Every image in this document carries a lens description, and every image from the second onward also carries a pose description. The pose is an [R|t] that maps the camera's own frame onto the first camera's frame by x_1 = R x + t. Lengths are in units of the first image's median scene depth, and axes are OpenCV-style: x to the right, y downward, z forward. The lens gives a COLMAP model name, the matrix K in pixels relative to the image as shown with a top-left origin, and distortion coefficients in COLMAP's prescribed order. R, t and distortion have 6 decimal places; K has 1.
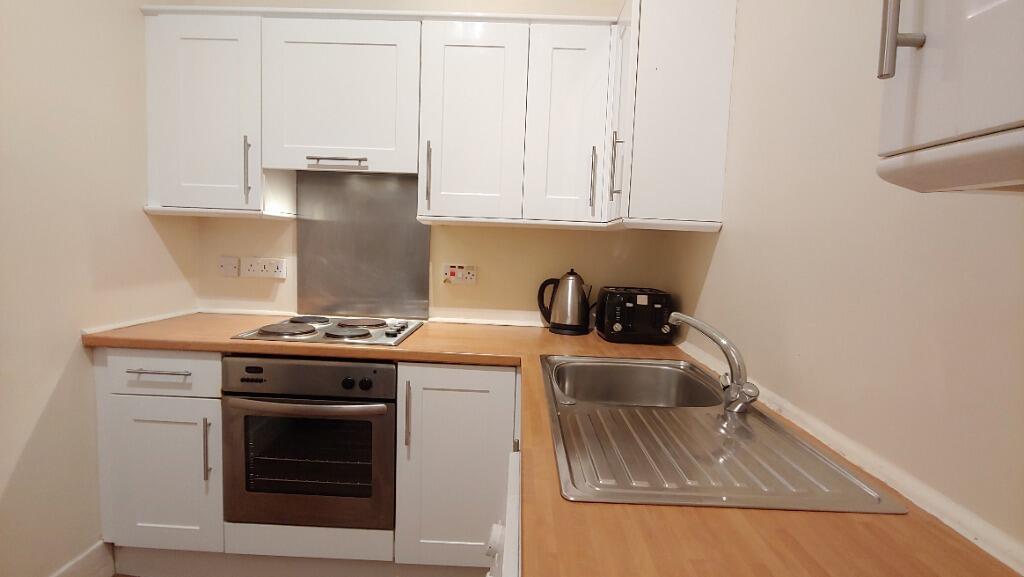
lens RADIAL K [[515.6, 0, 509.3], [0, 515.6, 288.8], [0, 0, 1]] dist [-0.016577, 0.000668]
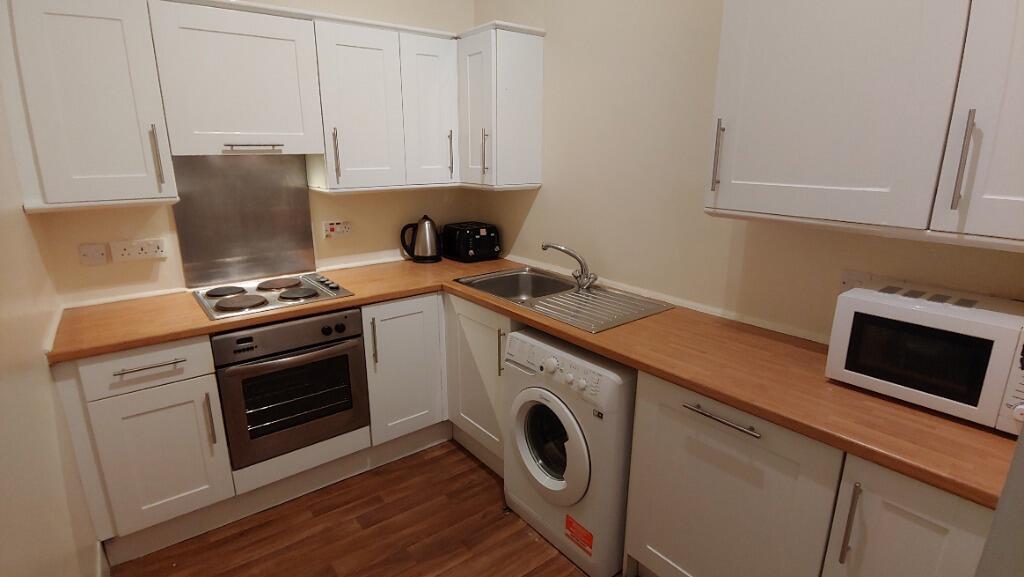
lens RADIAL K [[515.6, 0, 514.7], [0, 515.6, 286.2], [0, 0, 1]] dist [-0.016577, 0.000668]
pose [[0.769689, -0.202112, 0.605581, -0.627572], [0.085529, 0.972658, 0.215918, -0.144799], [-0.632663, -0.114395, 0.765931, -0.242052]]
